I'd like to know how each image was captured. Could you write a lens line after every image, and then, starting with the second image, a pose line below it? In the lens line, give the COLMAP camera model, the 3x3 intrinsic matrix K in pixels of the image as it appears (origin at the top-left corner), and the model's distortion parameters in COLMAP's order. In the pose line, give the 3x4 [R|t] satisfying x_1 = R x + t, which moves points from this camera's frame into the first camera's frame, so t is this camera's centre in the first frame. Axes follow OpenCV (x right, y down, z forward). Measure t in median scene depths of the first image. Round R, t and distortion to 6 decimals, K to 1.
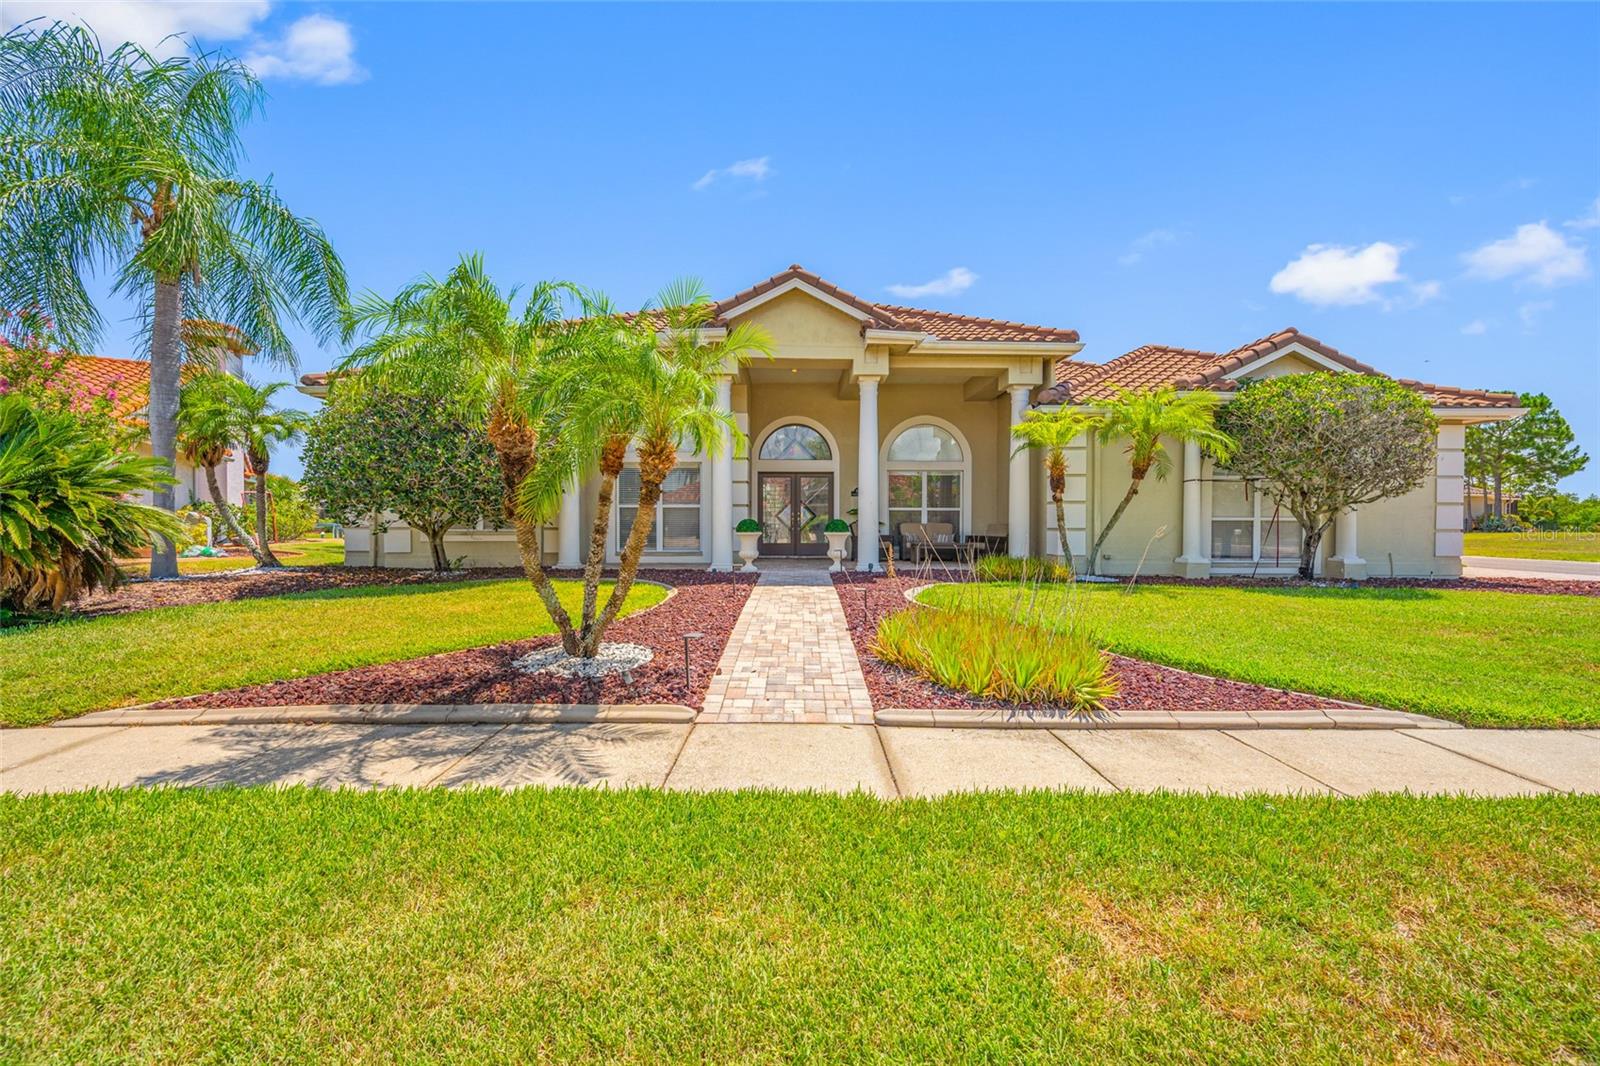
lens RADIAL K [[632.4, 0, 807.3], [0, 632.4, 528.0], [0, 0, 1]] dist [0.001296, -0.000040]
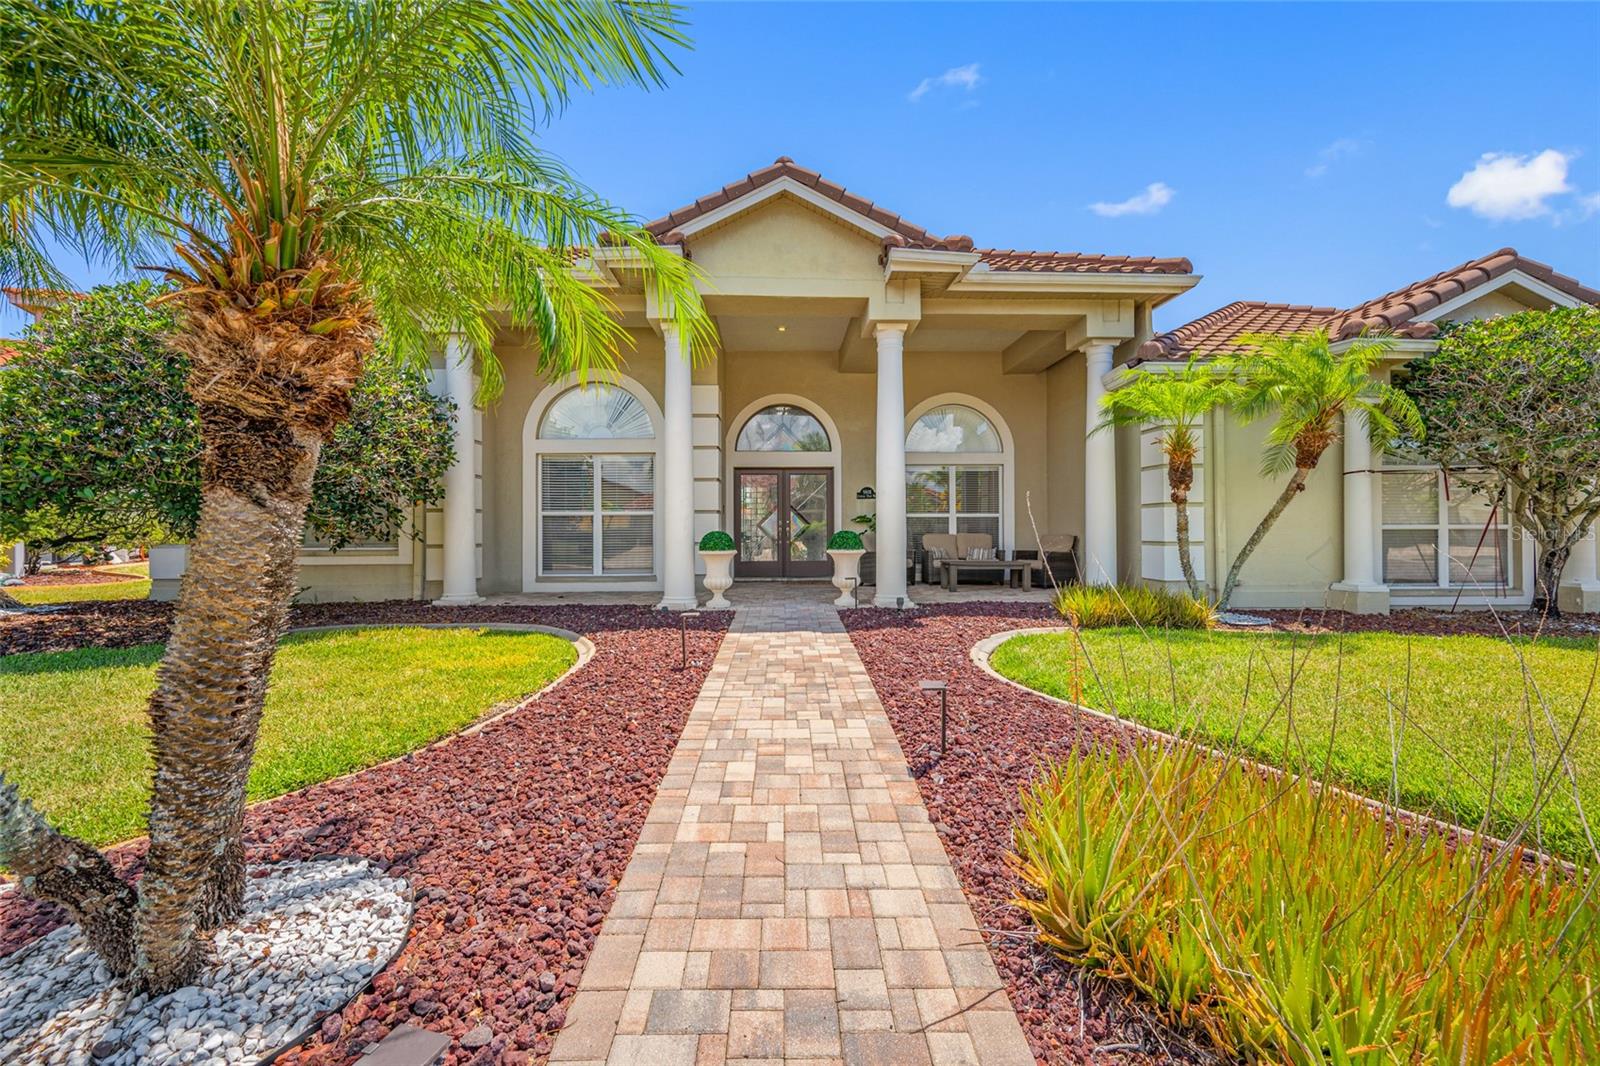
lens RADIAL K [[632.4, 0, 803.3], [0, 632.4, 525.1], [0, 0, 1]] dist [0.001296, -0.000040]
pose [[0.999790, -0.005668, 0.019677, -0.013388], [0.005982, 0.999855, -0.015966, -0.009335], [-0.019583, 0.016080, 0.999679, 0.316367]]
